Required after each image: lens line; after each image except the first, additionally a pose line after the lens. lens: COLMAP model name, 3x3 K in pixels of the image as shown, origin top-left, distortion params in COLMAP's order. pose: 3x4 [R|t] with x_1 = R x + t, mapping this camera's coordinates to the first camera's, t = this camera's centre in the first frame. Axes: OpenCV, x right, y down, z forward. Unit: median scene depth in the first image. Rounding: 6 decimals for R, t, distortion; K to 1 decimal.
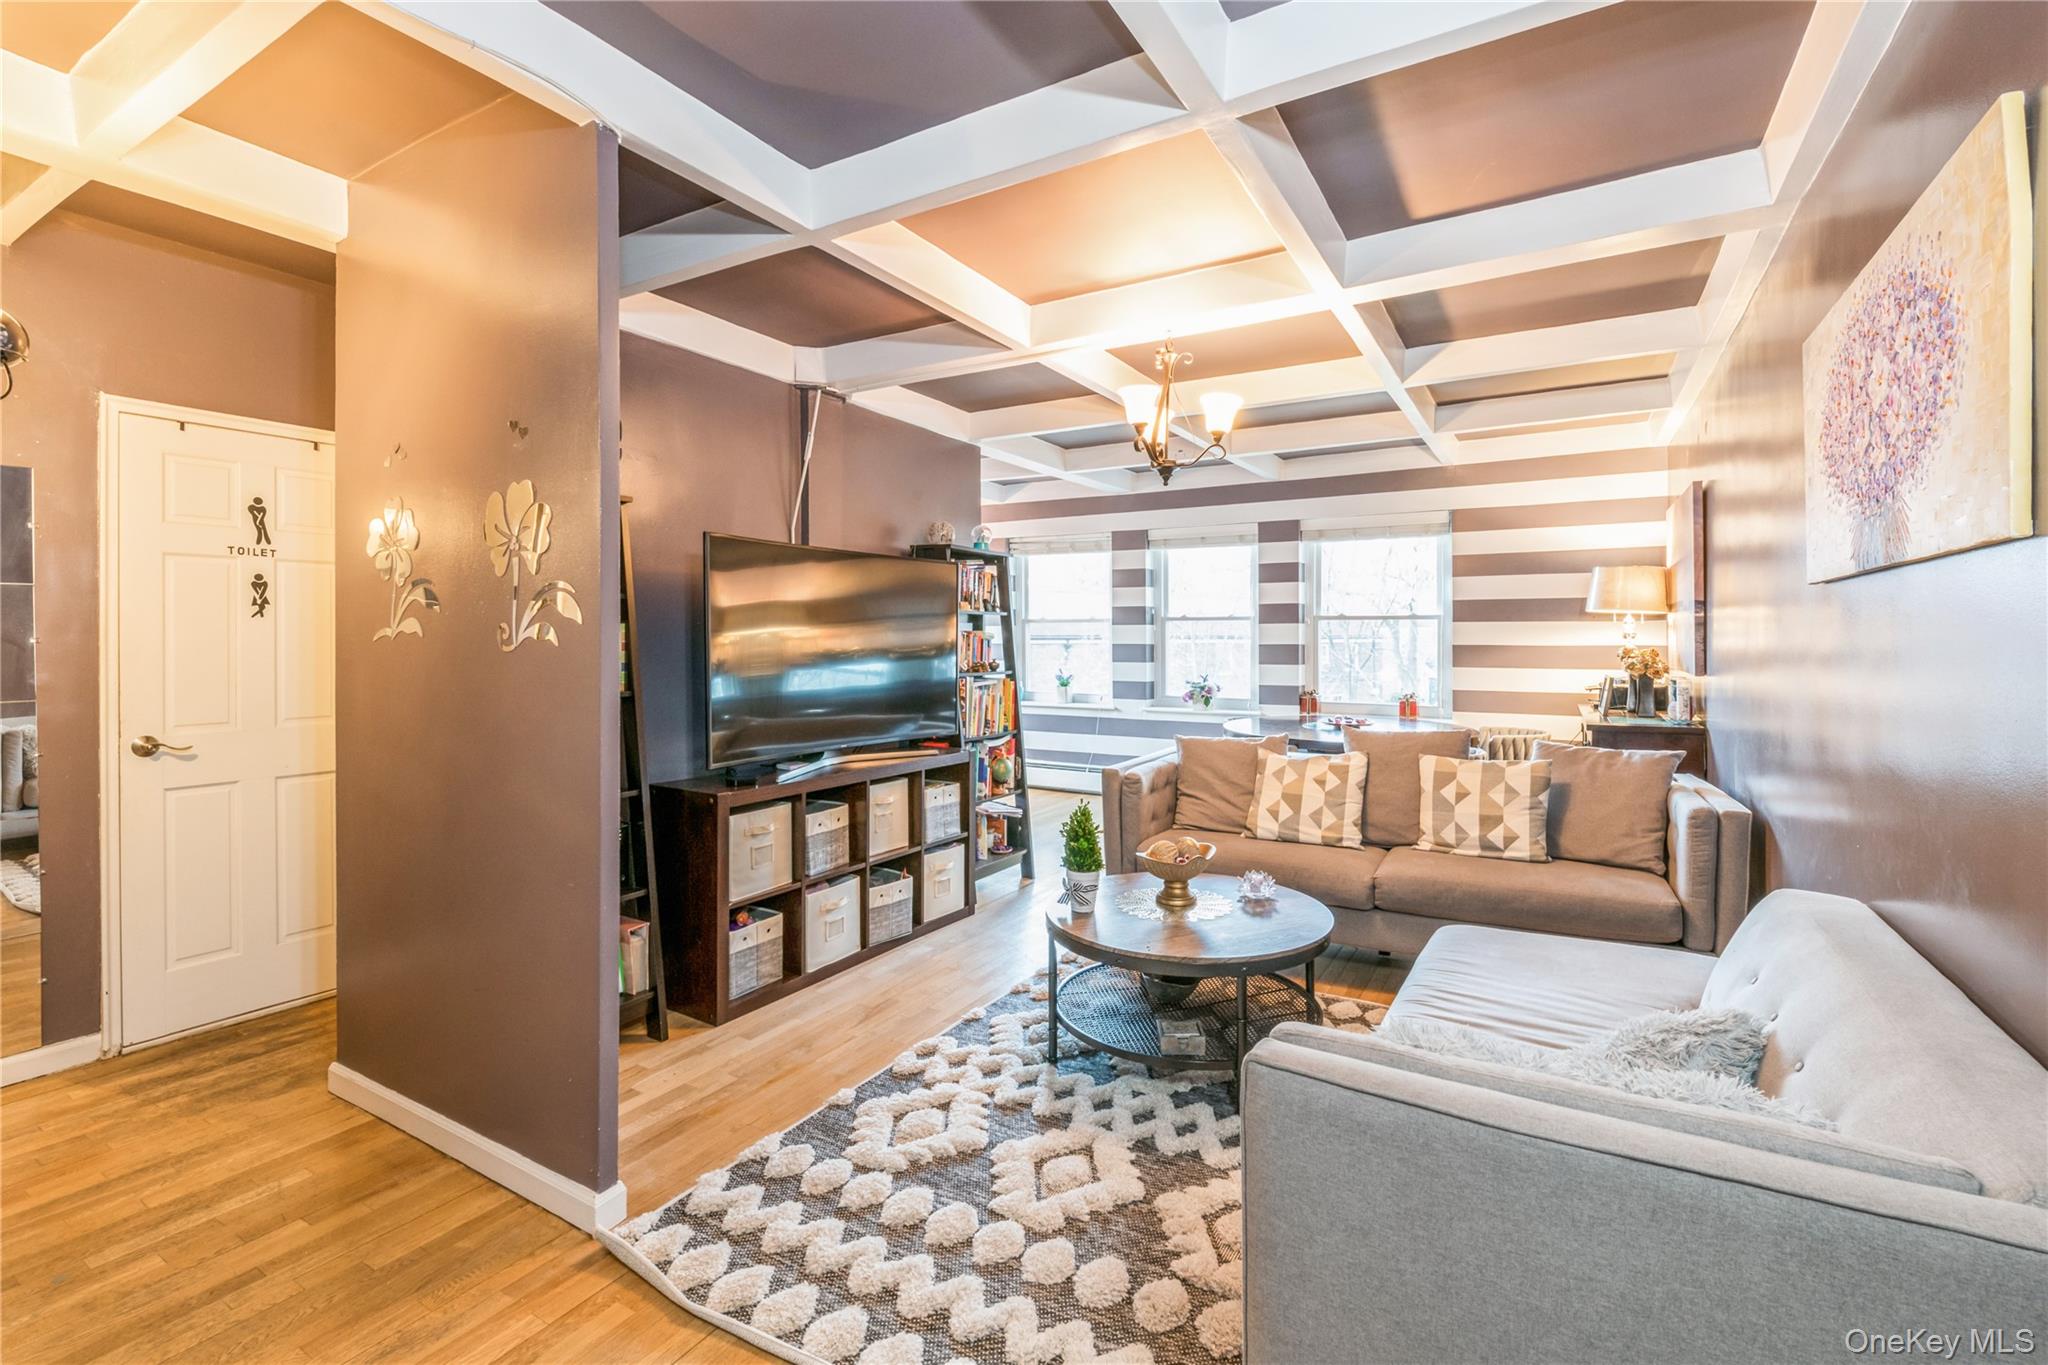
lens RADIAL K [[898.1, 0, 1041.4], [0, 898.1, 636.5], [0, 0, 1]] dist [-0.003306, -0.004244]
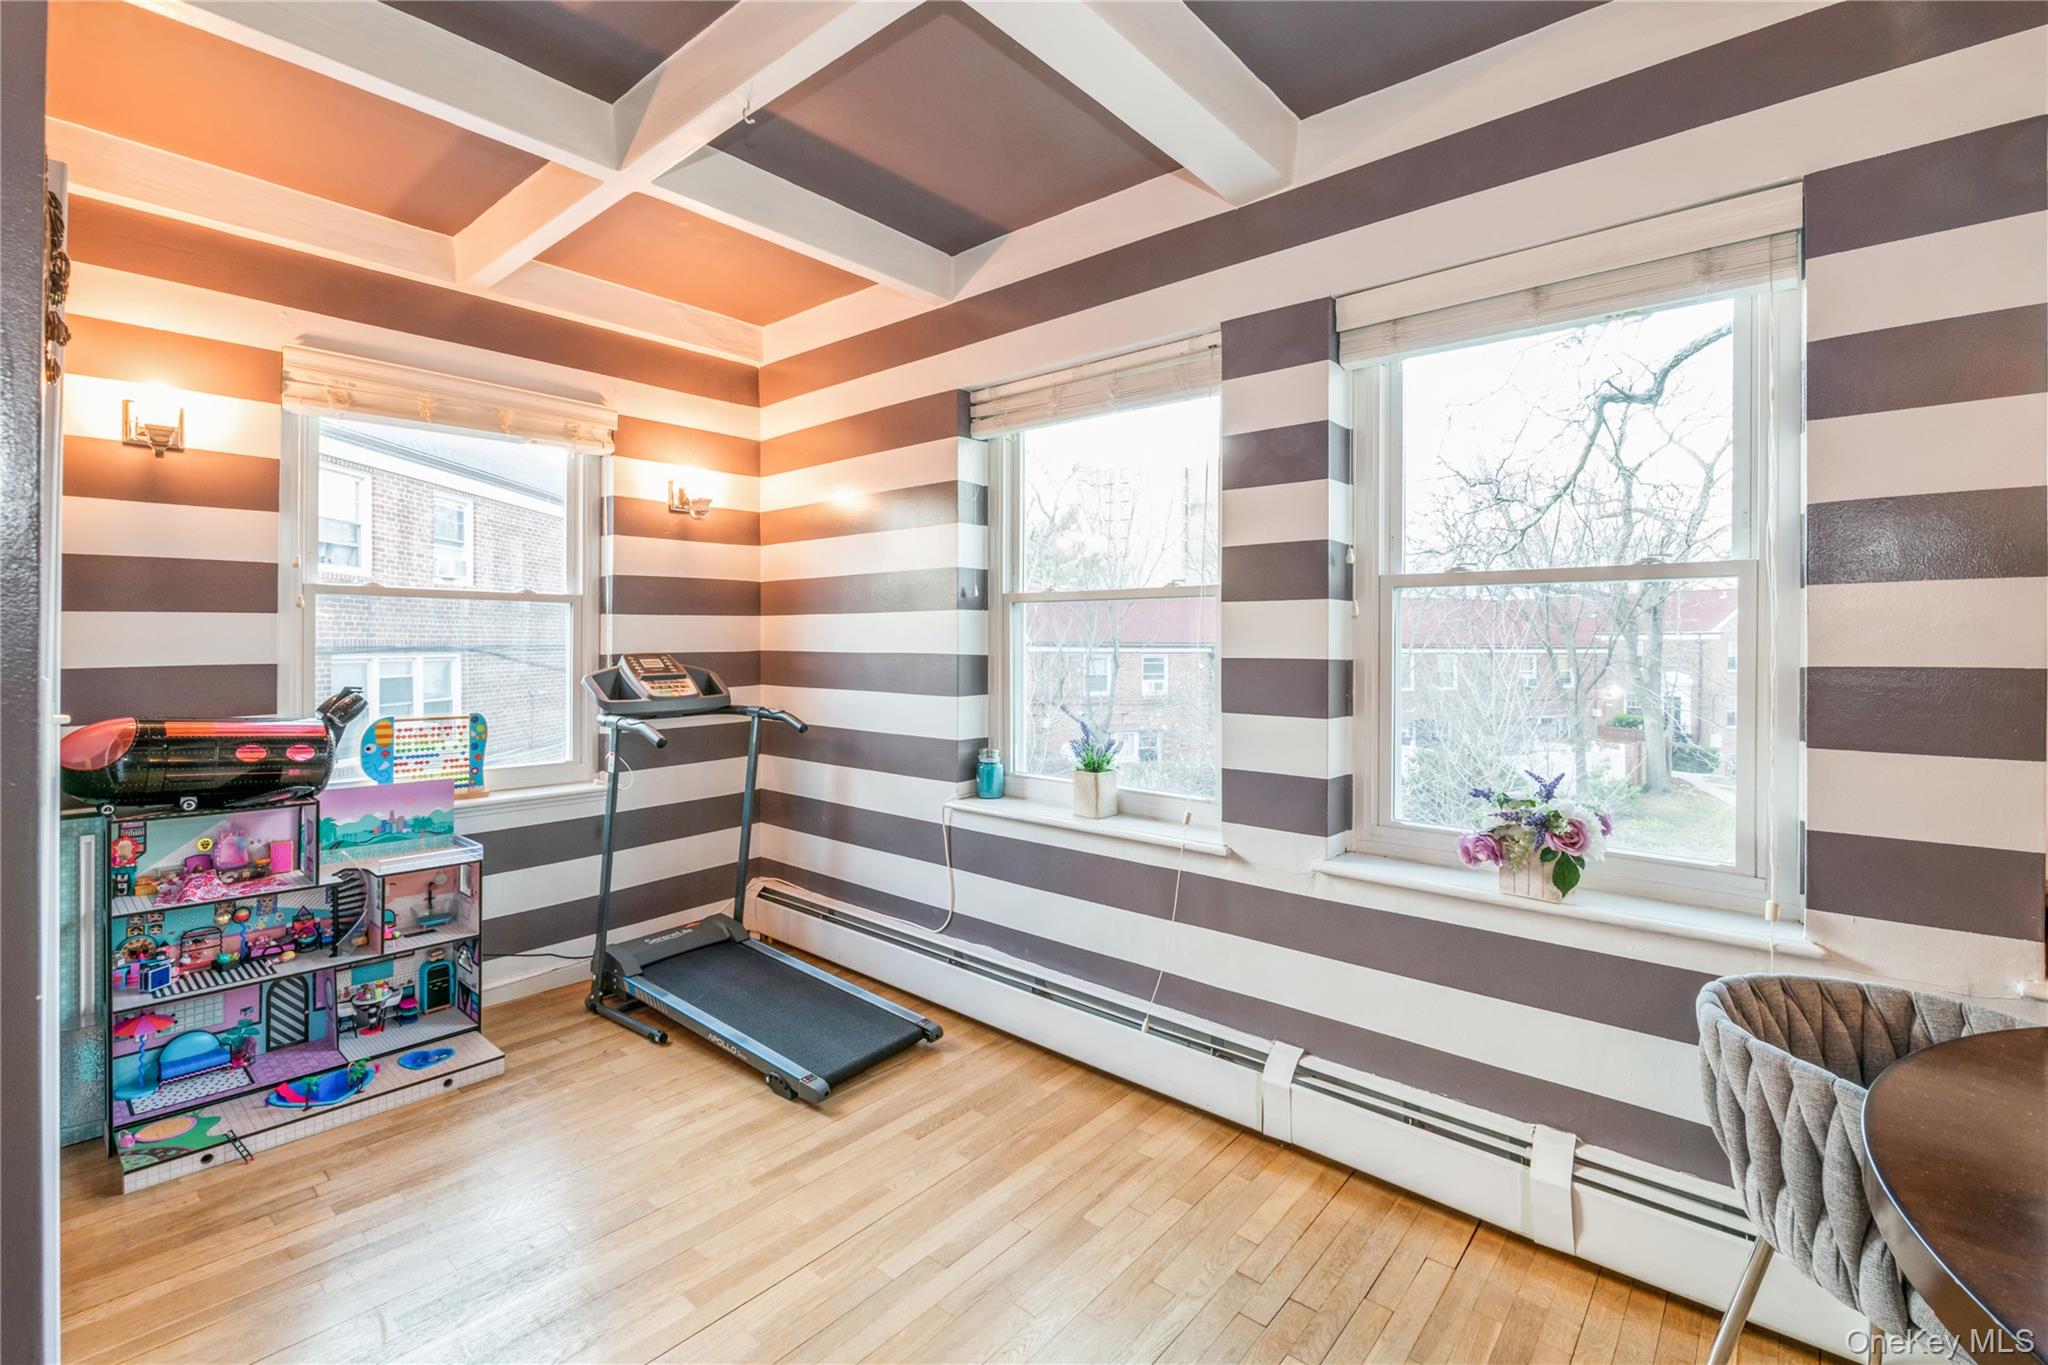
lens RADIAL K [[898.1, 0, 1034.7], [0, 898.1, 651.8], [0, 0, 1]] dist [-0.003306, -0.004244]
pose [[0.985314, 0.005695, -0.170660, 0.139701], [-0.004228, 0.999951, 0.008963, 0.006490], [0.170703, -0.008110, 0.985289, 1.361945]]
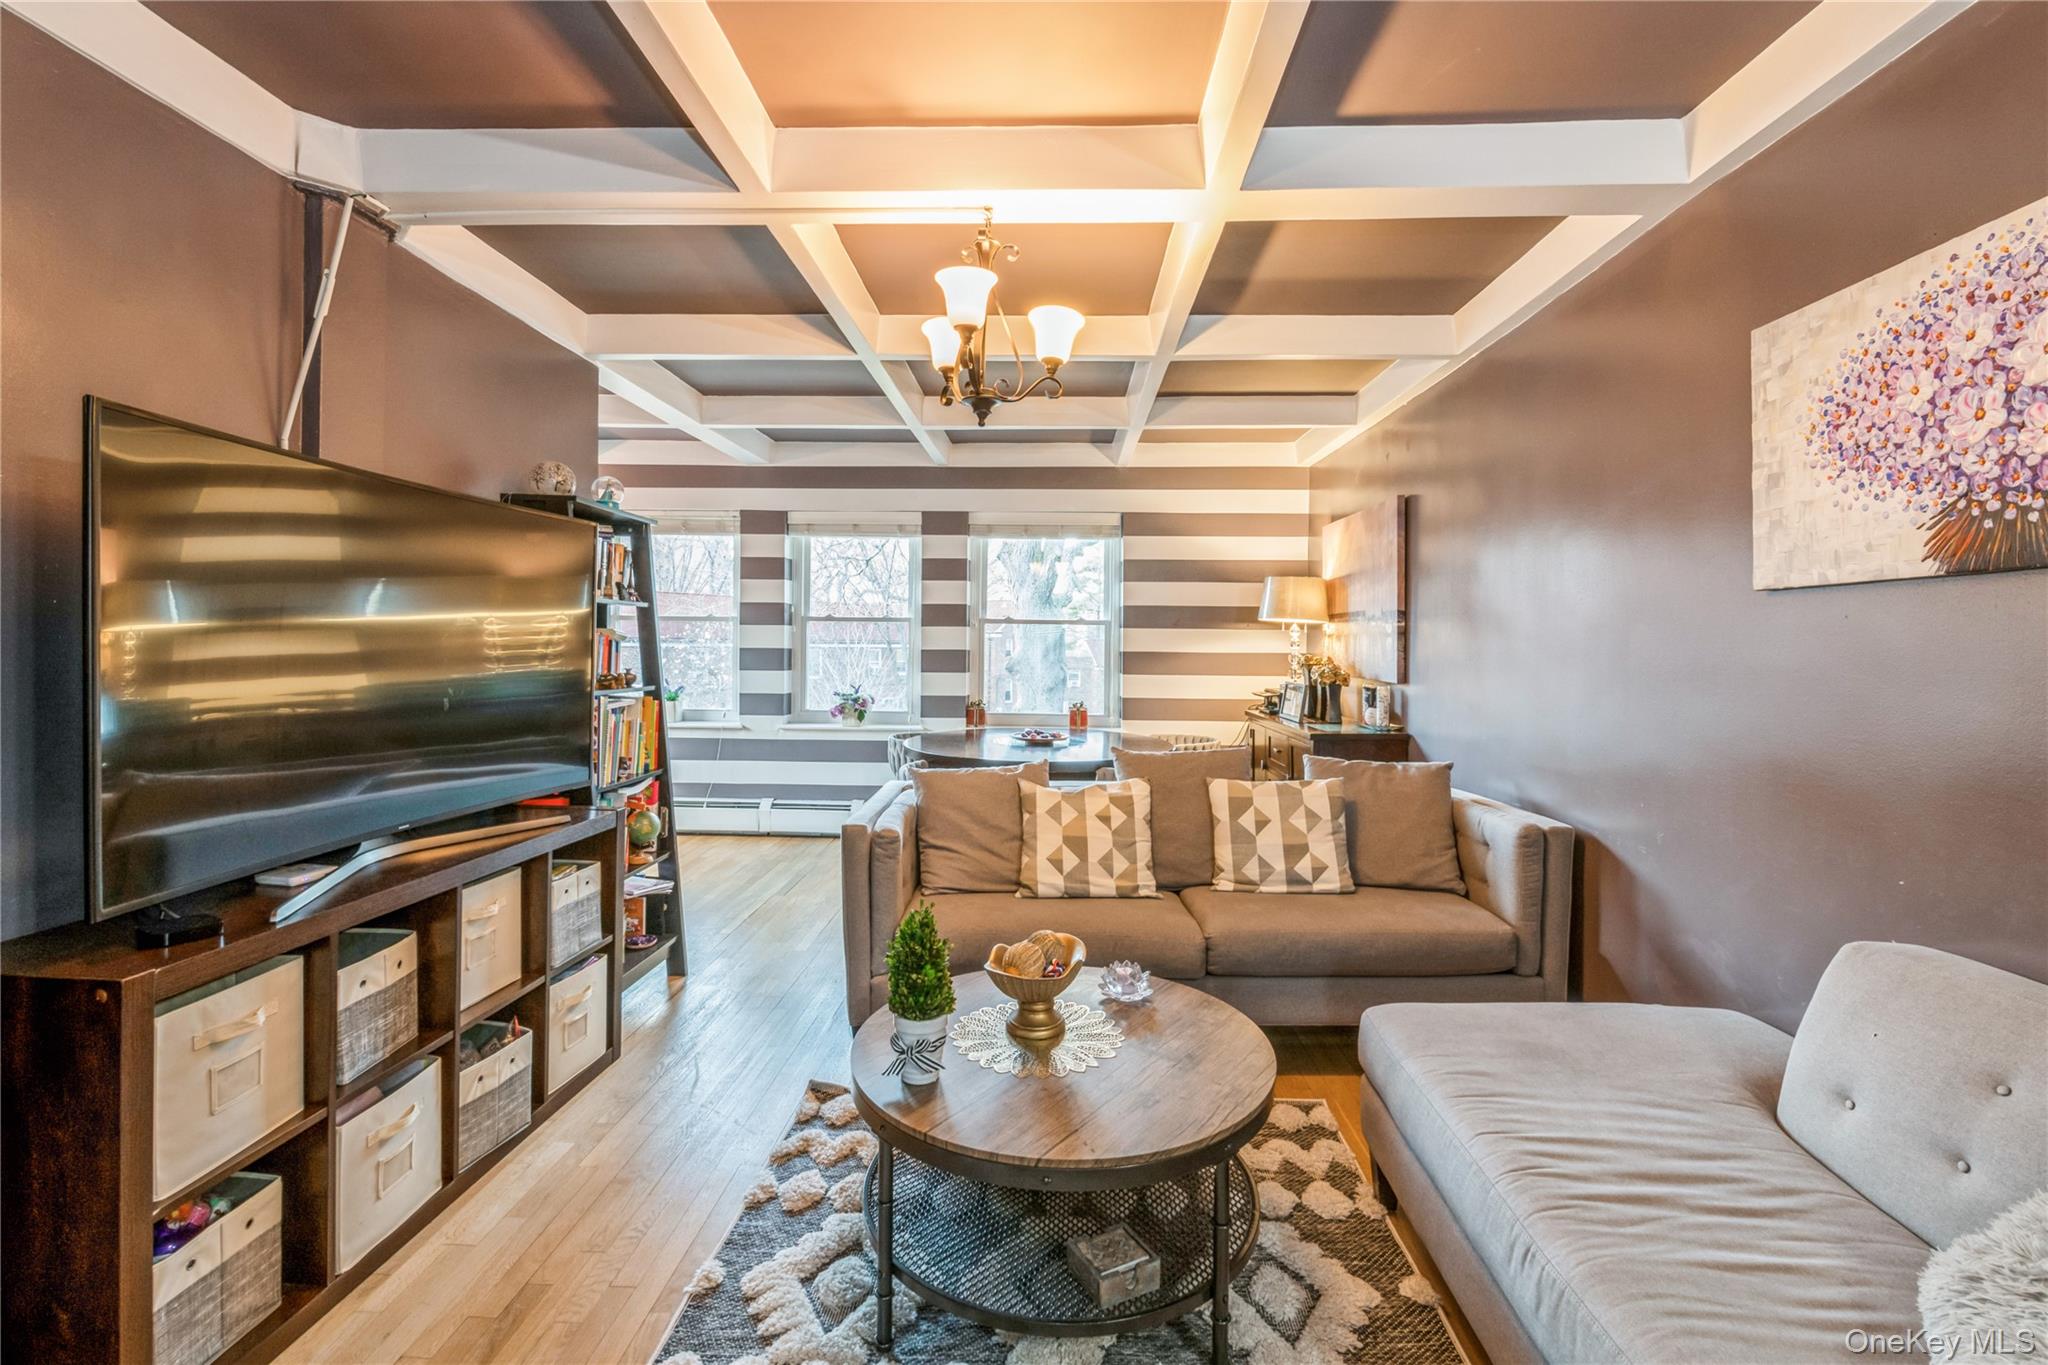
lens RADIAL K [[898.1, 0, 1047.4], [0, 898.1, 638.7], [0, 0, 1]] dist [-0.003306, -0.004244]
pose [[0.878348, 0.012123, 0.477867, -0.134433], [-0.011025, 0.999926, -0.005103, 0.002118], [-0.477894, -0.000786, 0.878417, 0.310862]]
